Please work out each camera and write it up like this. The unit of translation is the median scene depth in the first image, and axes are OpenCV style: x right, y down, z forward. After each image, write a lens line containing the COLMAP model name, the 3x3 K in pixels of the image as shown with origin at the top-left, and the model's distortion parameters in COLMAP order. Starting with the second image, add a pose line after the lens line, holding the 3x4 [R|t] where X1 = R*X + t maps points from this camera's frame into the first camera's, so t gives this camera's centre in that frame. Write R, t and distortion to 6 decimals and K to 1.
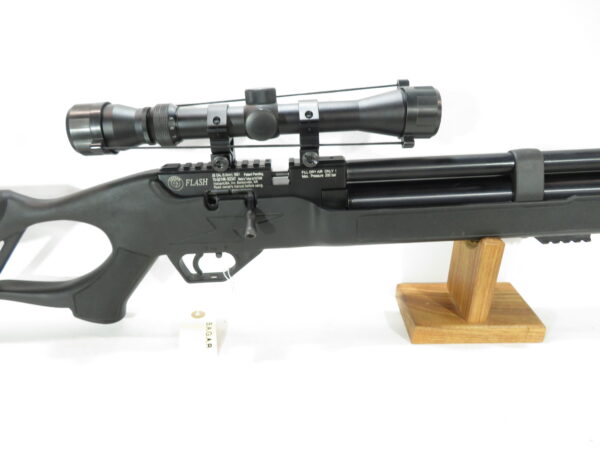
lens RADIAL K [[421.3, 0, 300.0], [0, 421.3, 225.0], [0, 0, 1]] dist [0.006954, 0.003516]
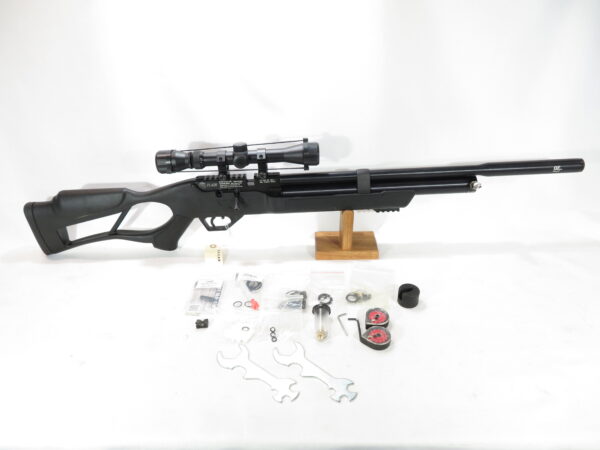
lens RADIAL K [[421.3, 0, 300.0], [0, 421.3, 225.0], [0, 0, 1]] dist [0.006954, 0.003516]
pose [[0.999939, -0.000064, -0.011034, 0.234234], [0.001121, 0.995398, 0.095823, -0.101585], [0.010977, -0.095830, 0.995337, -1.188756]]
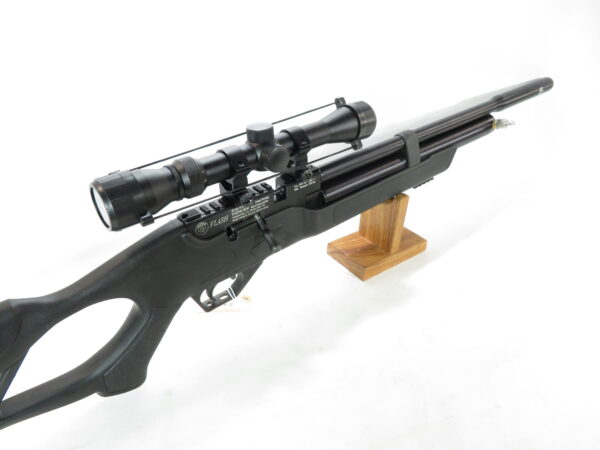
lens RADIAL K [[421.3, 0, 300.0], [0, 421.3, 225.0], [0, 0, 1]] dist [0.006954, 0.003516]
pose [[0.779482, -0.315710, 0.541050, -0.660089], [0.253019, 0.948798, 0.189115, -0.240219], [-0.573053, -0.010515, 0.819451, -0.006164]]
